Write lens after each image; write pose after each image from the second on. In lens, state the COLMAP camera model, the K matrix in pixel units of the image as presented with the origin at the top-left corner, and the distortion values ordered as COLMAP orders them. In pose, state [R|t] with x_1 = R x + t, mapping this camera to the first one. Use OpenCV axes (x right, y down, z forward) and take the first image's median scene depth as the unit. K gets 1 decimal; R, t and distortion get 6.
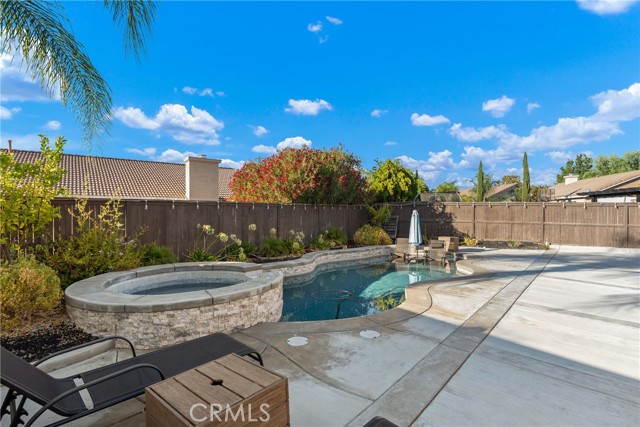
lens RADIAL K [[323.7, 0, 320.0], [0, 323.7, 213.5], [0, 0, 1]] dist [-0.001487, -0.000027]
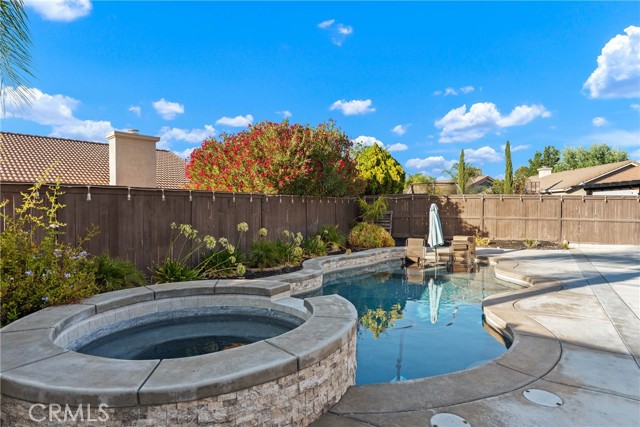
lens RADIAL K [[372.0, 0, 317.3], [0, 372.0, 208.6], [0, 0, 1]] dist [-0.000928, -0.000829]
pose [[0.985565, -0.001066, 0.169292, -0.147542], [0.001483, 0.999996, -0.002340, 0.003928], [-0.169289, 0.002558, 0.985563, 0.137660]]
